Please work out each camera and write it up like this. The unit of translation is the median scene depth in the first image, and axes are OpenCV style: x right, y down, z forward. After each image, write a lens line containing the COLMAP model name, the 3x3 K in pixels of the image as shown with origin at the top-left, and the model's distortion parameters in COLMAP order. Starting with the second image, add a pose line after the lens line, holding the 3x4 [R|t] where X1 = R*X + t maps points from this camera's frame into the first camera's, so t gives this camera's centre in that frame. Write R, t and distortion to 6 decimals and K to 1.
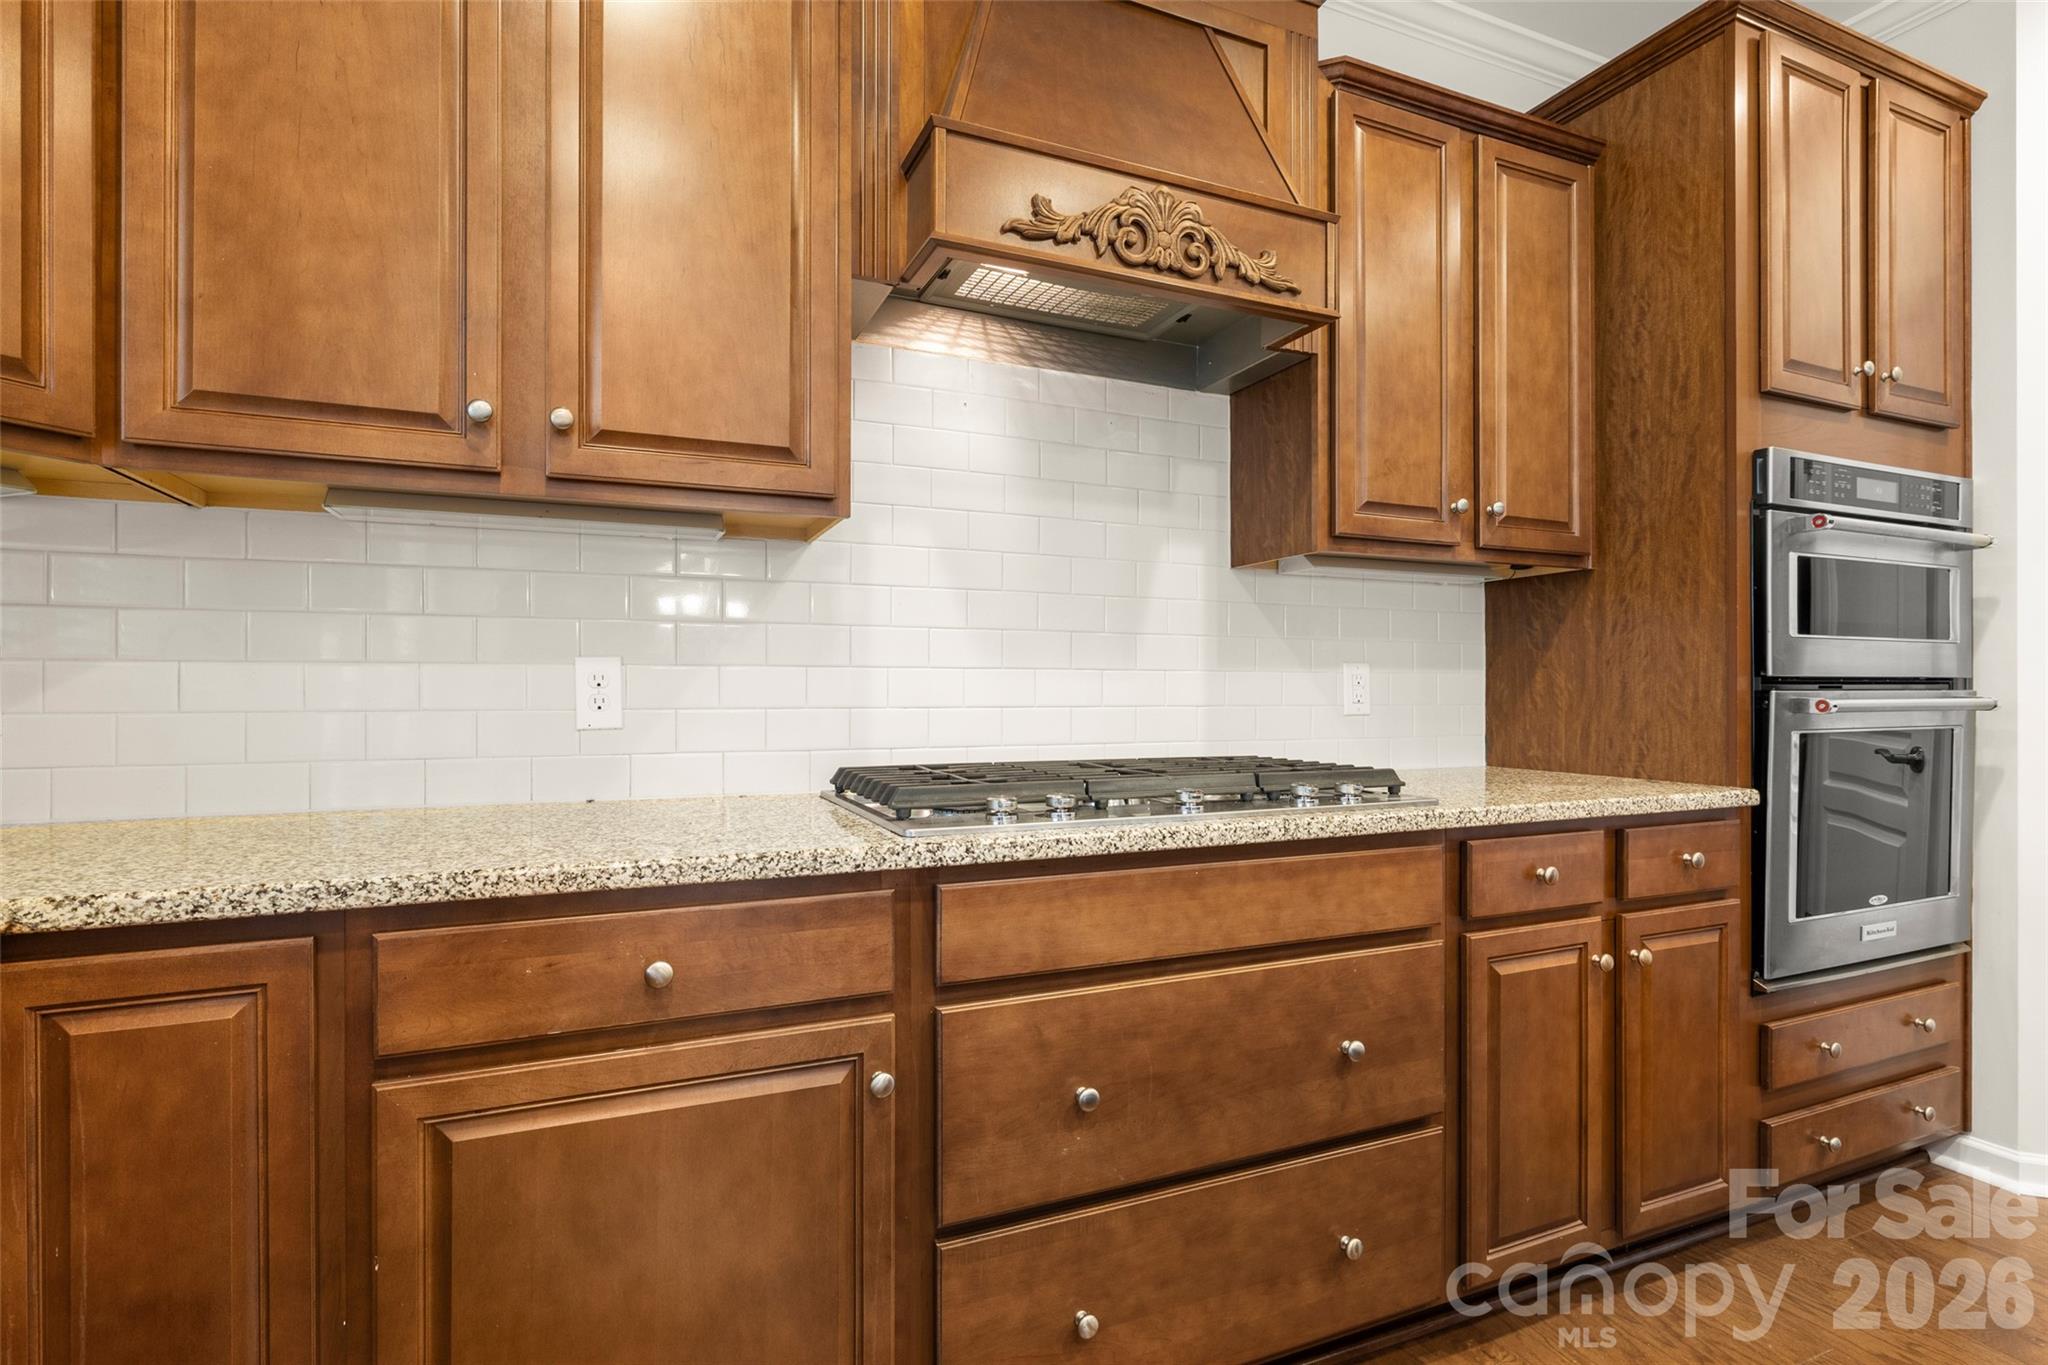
lens RADIAL K [[976.2, 0, 996.8], [0, 976.2, 688.4], [0, 0, 1]] dist [-0.006460, 0.001534]
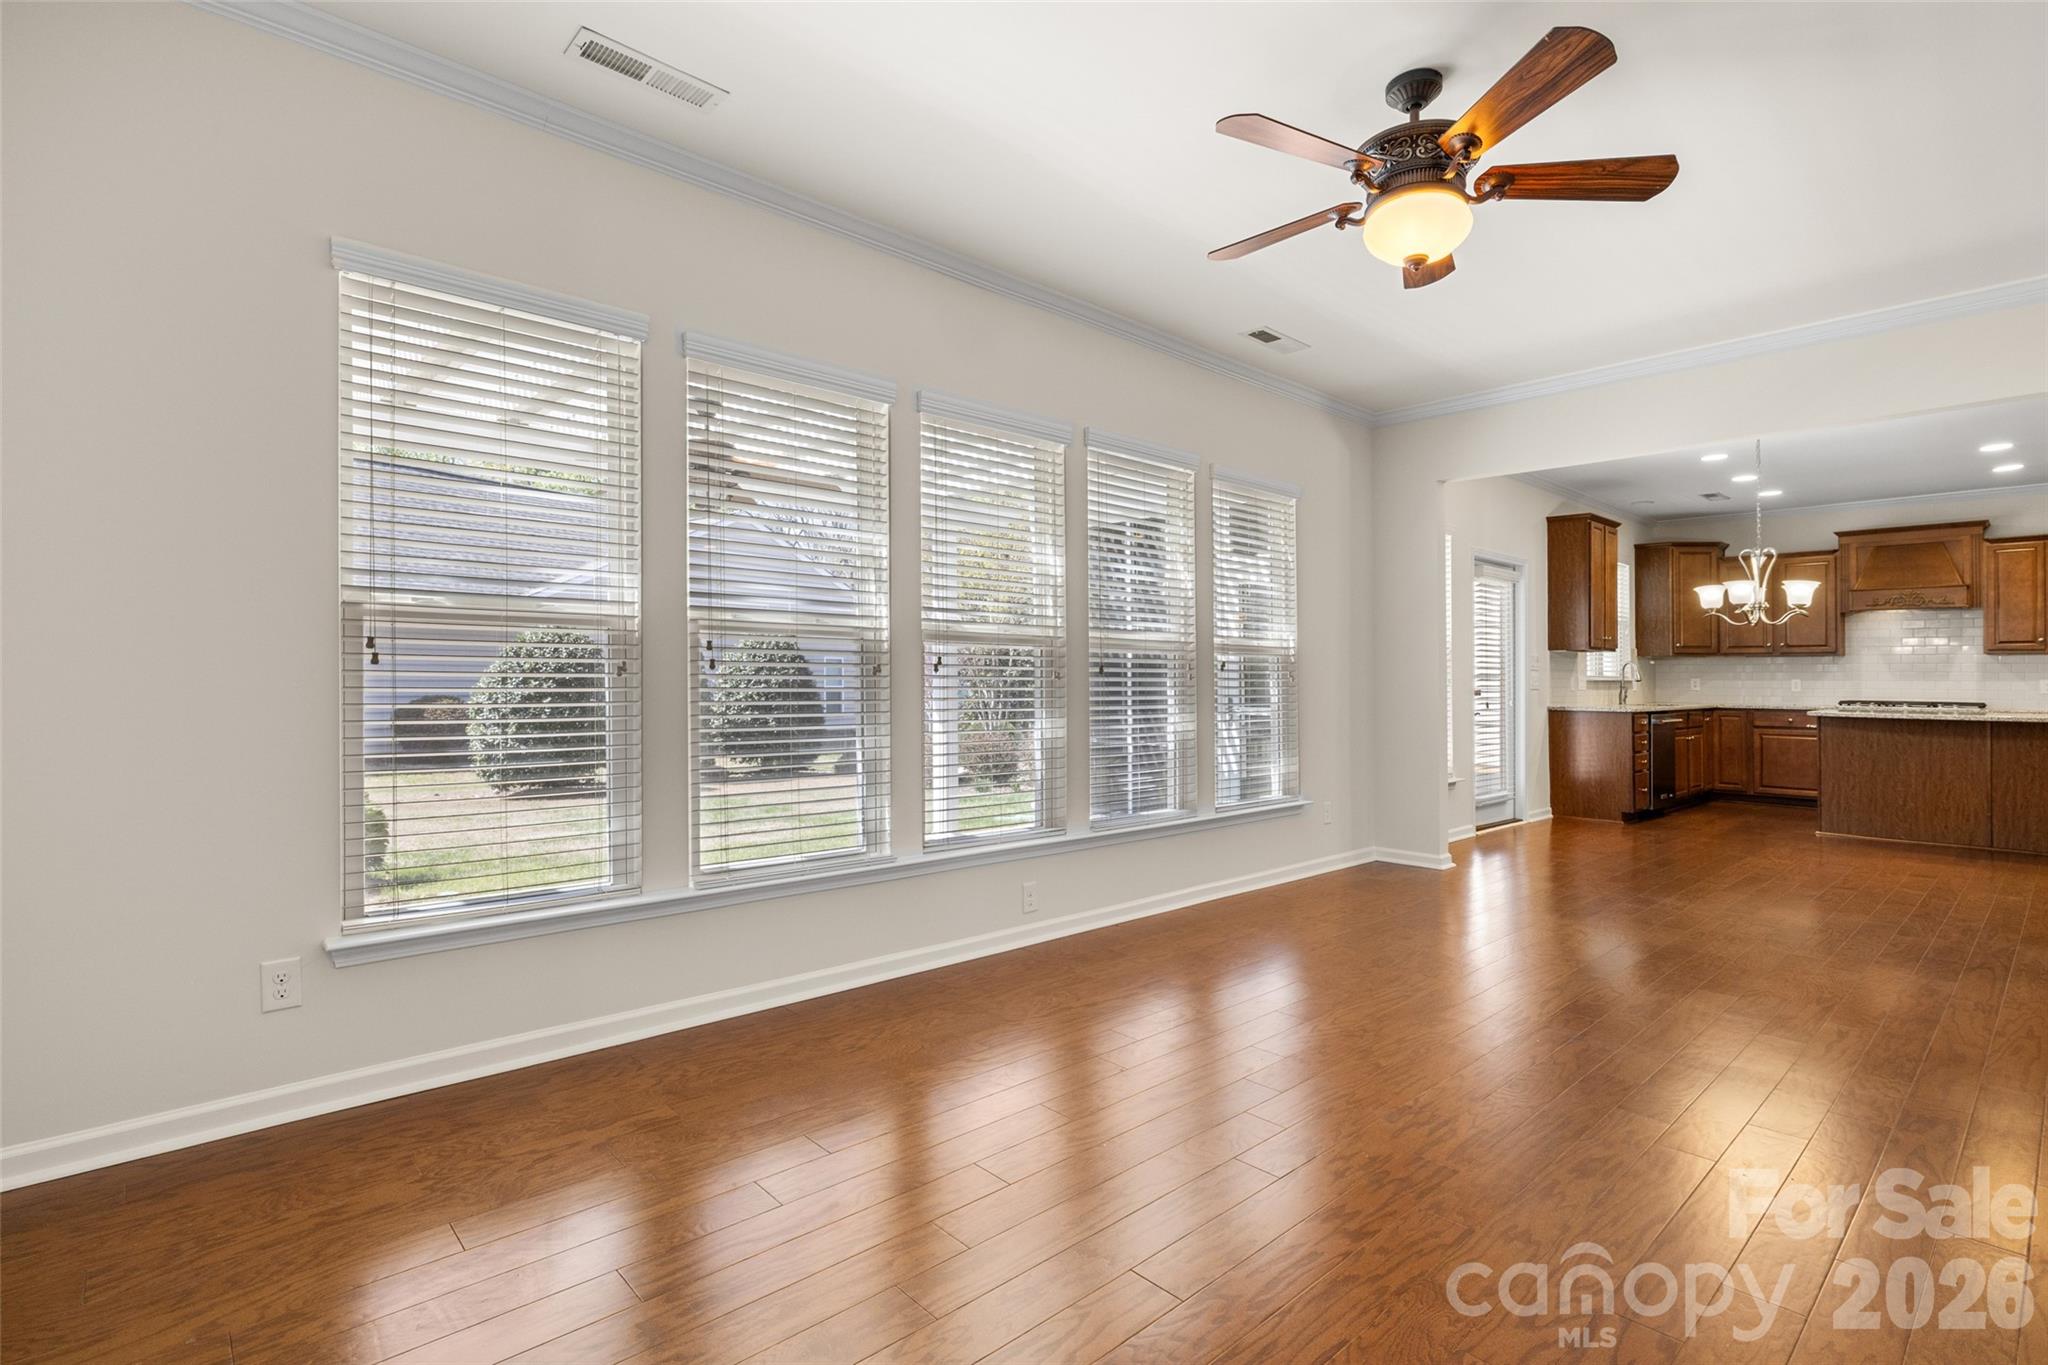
lens RADIAL K [[976.2, 0, 1032.9], [0, 976.2, 674.8], [0, 0, 1]] dist [-0.006460, 0.001534]
pose [[0.355310, -0.005400, -0.934733, 4.146330], [-0.007018, 0.999940, -0.008444, 0.026715], [0.934722, 0.009560, 0.355251, -6.460609]]
